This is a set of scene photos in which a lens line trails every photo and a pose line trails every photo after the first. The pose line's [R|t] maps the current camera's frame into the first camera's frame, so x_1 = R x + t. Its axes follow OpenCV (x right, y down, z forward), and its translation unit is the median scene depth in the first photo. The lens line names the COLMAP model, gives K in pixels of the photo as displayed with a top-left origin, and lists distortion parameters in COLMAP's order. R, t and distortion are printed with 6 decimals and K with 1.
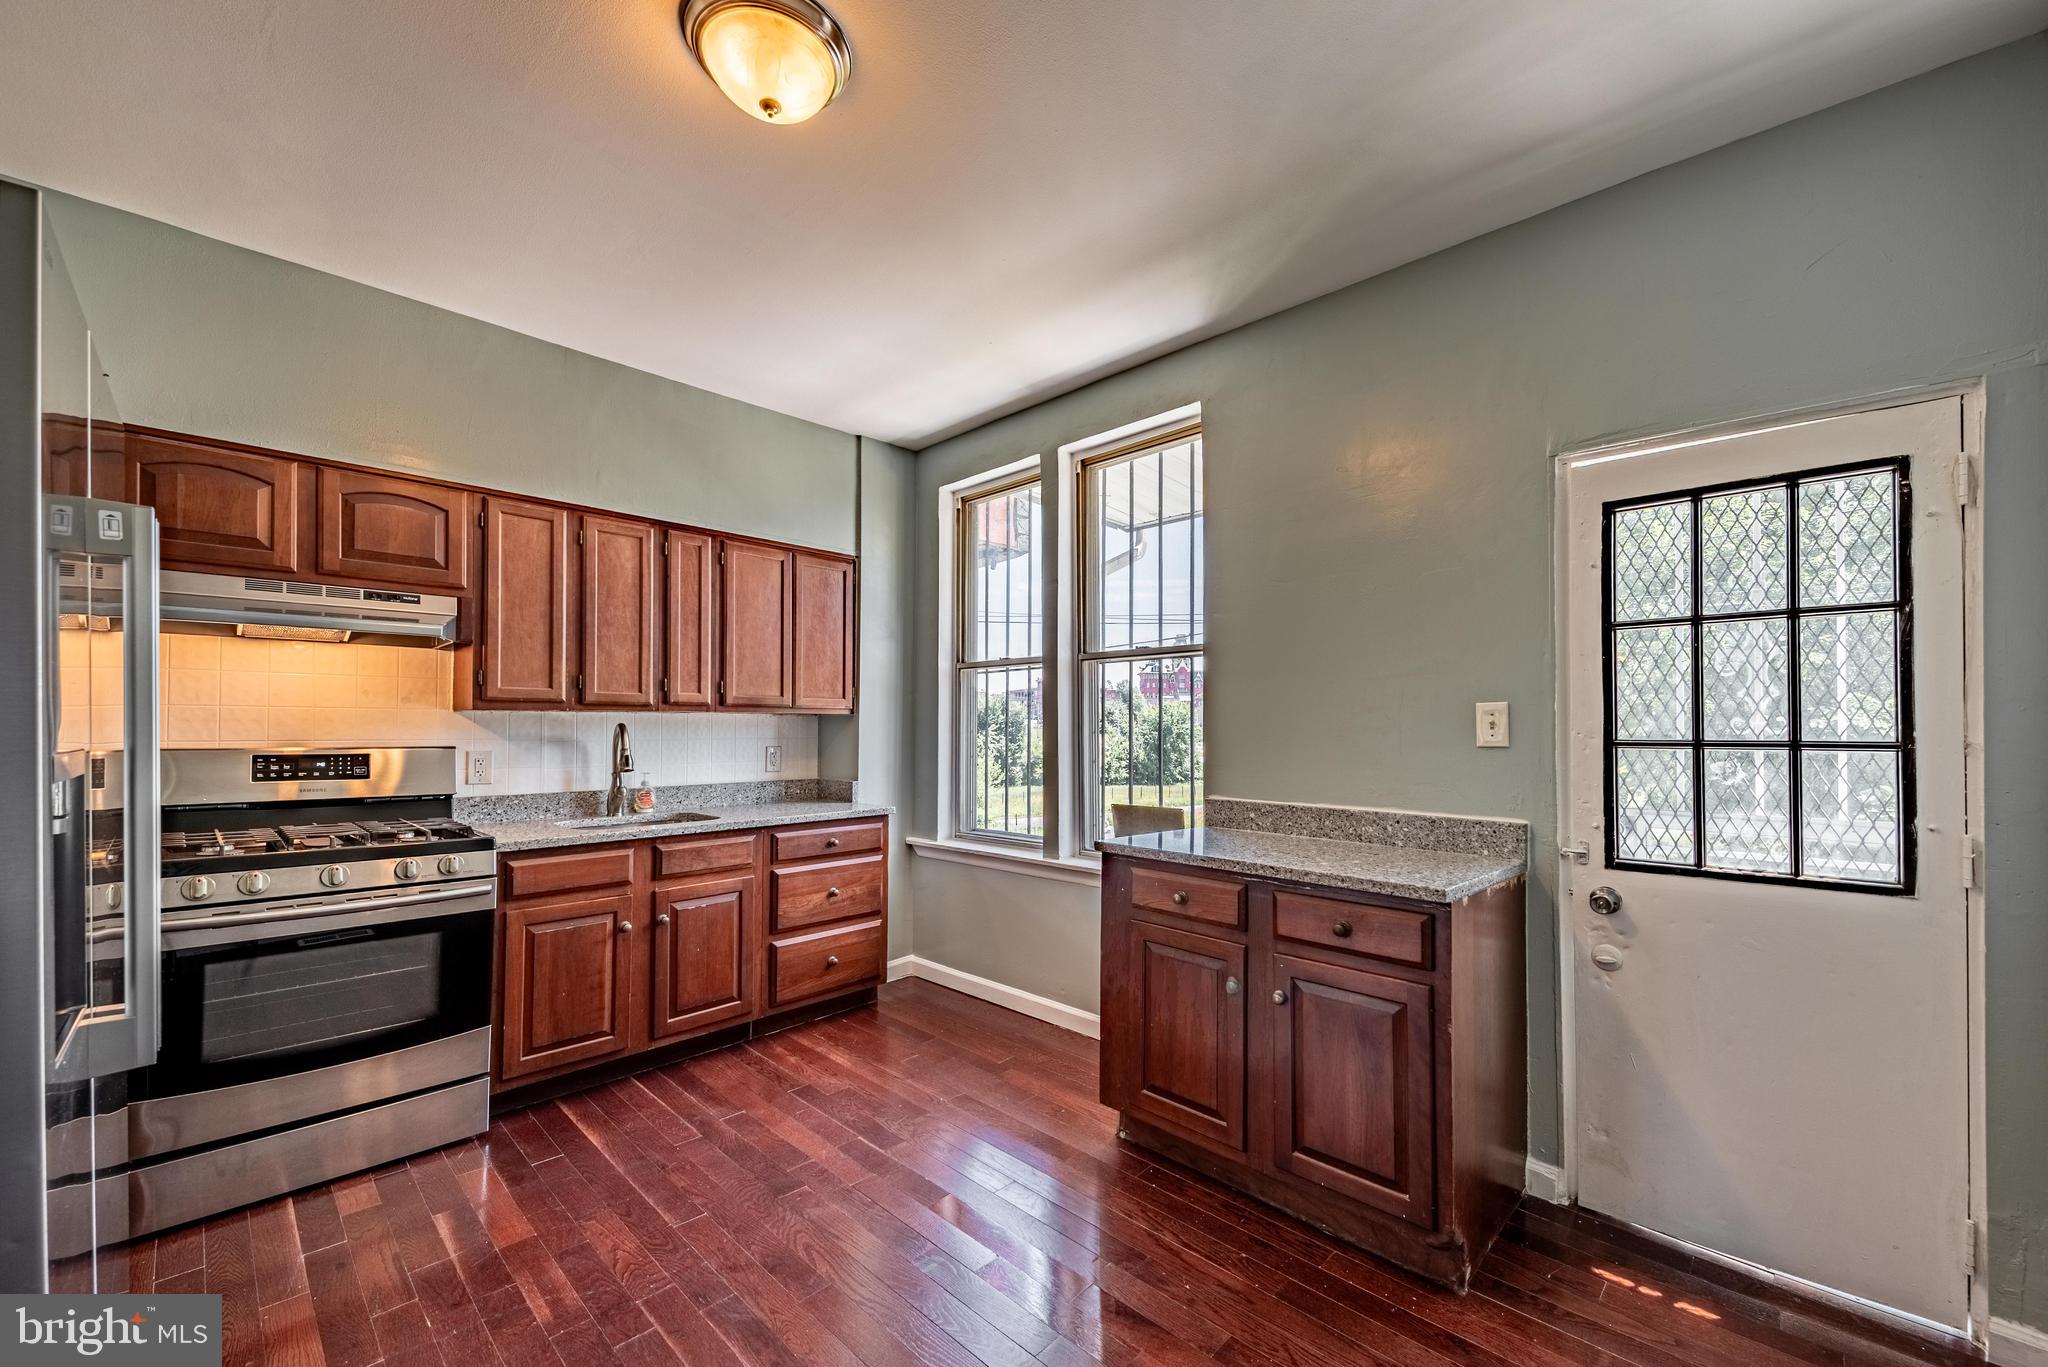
lens RADIAL K [[803.3, 0, 1053.2], [0, 803.3, 717.2], [0, 0, 1]] dist [0.010740, -0.005866]
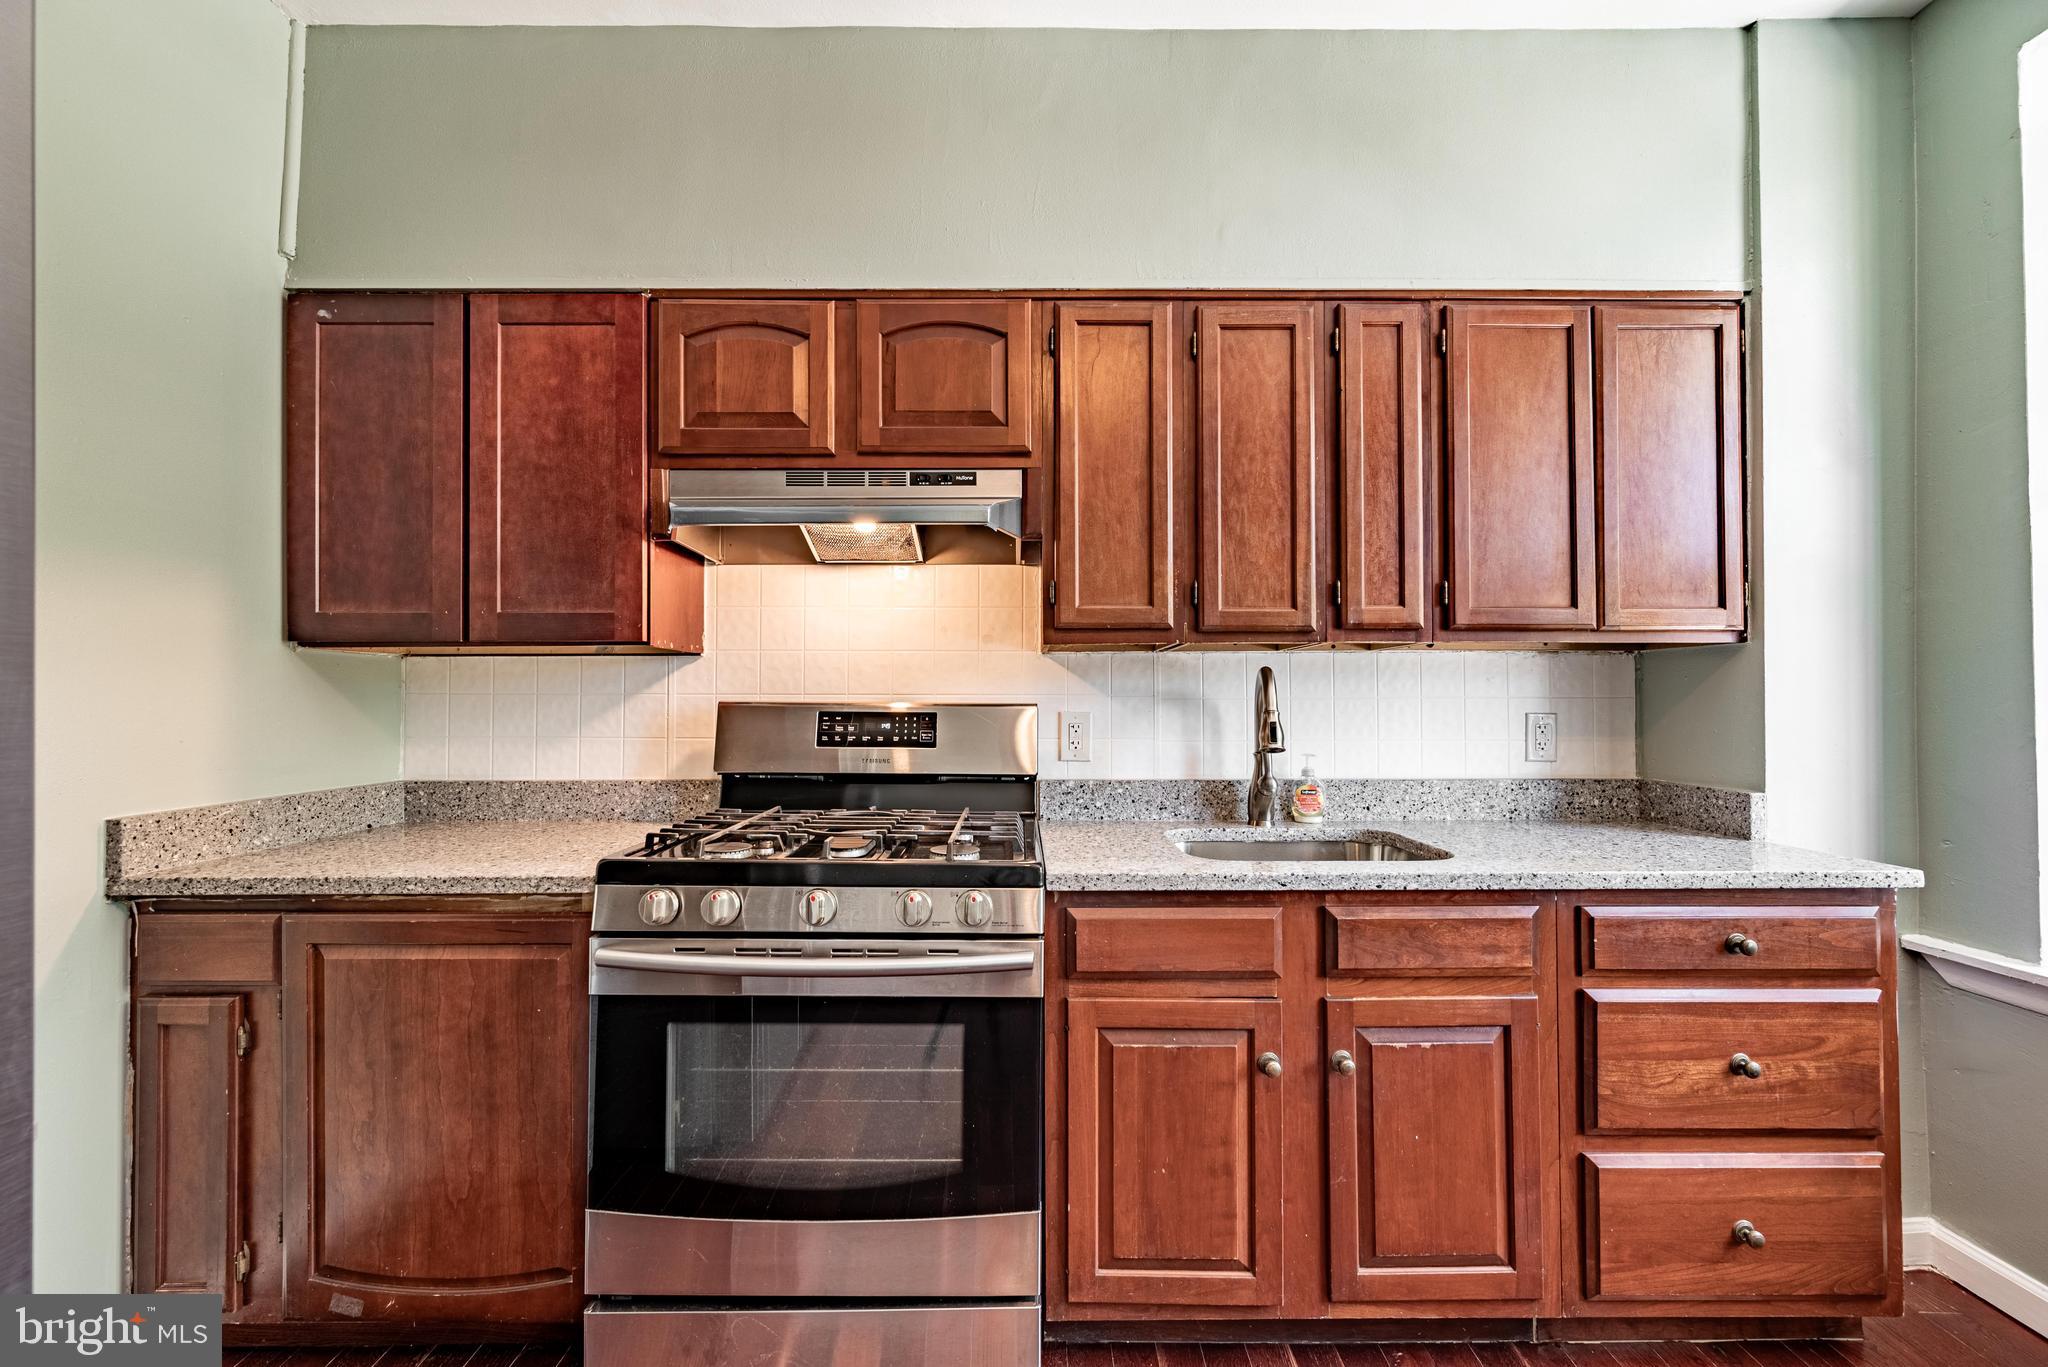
lens RADIAL K [[803.3, 0, 1018.8], [0, 803.3, 684.8], [0, 0, 1]] dist [0.010740, -0.005866]
pose [[0.673635, -0.019851, -0.738798, -0.244098], [0.011476, 0.999800, -0.016401, 0.029427], [0.738975, 0.002570, 0.673728, 0.509929]]
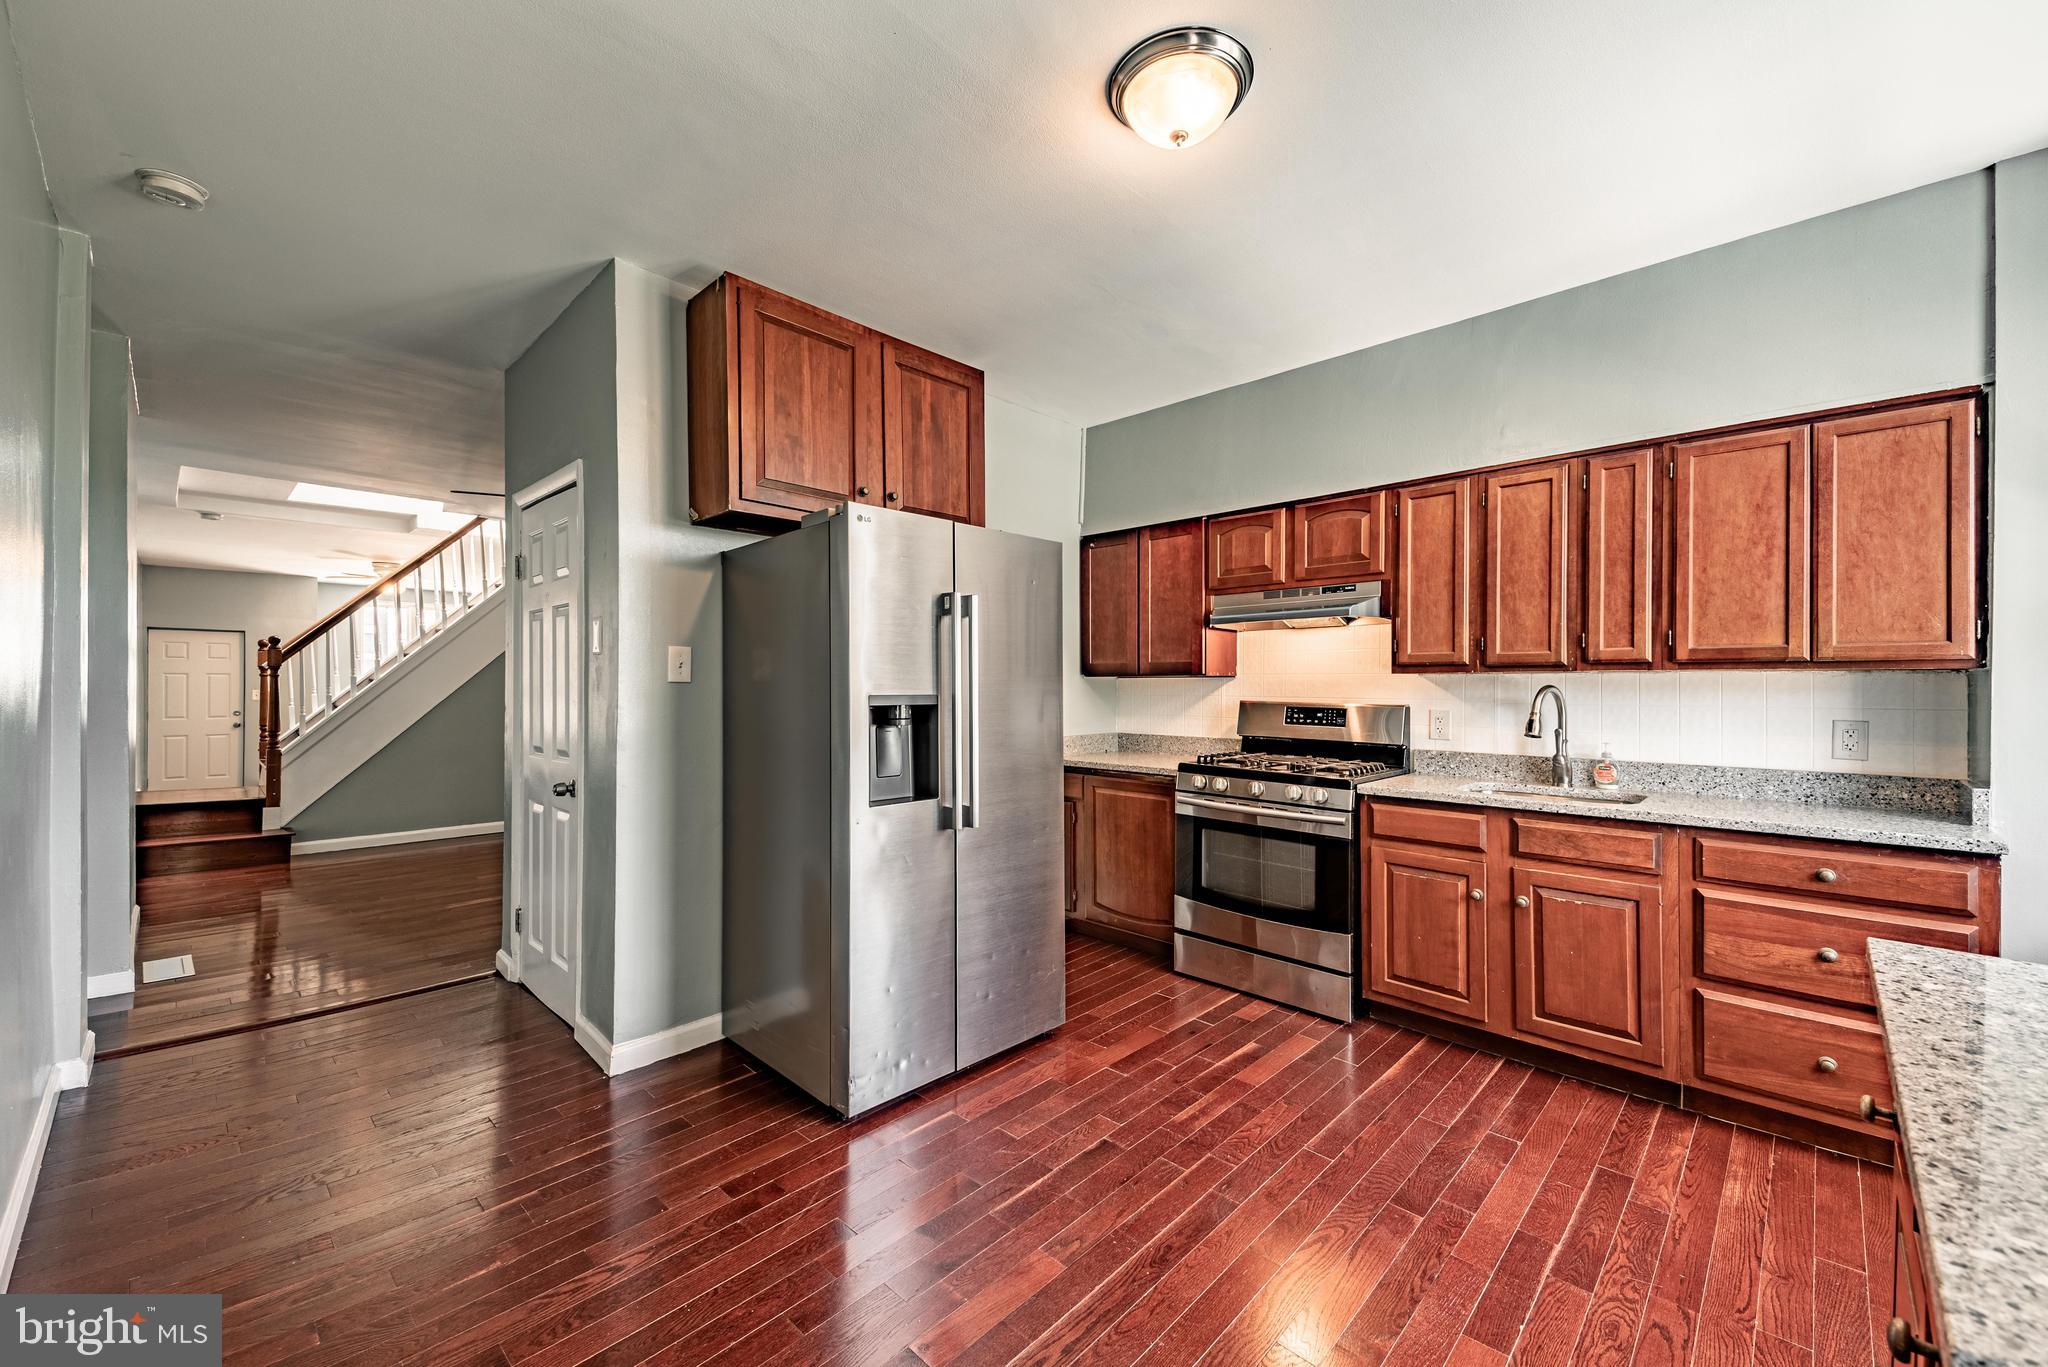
lens RADIAL K [[803.3, 0, 1019.7], [0, 803.3, 686.1], [0, 0, 1]] dist [0.010740, -0.005866]
pose [[-0.035442, -0.003352, -0.999366, 0.429478], [0.004921, 0.999982, -0.003528, 0.009326], [0.999360, -0.005043, -0.035425, 0.452185]]
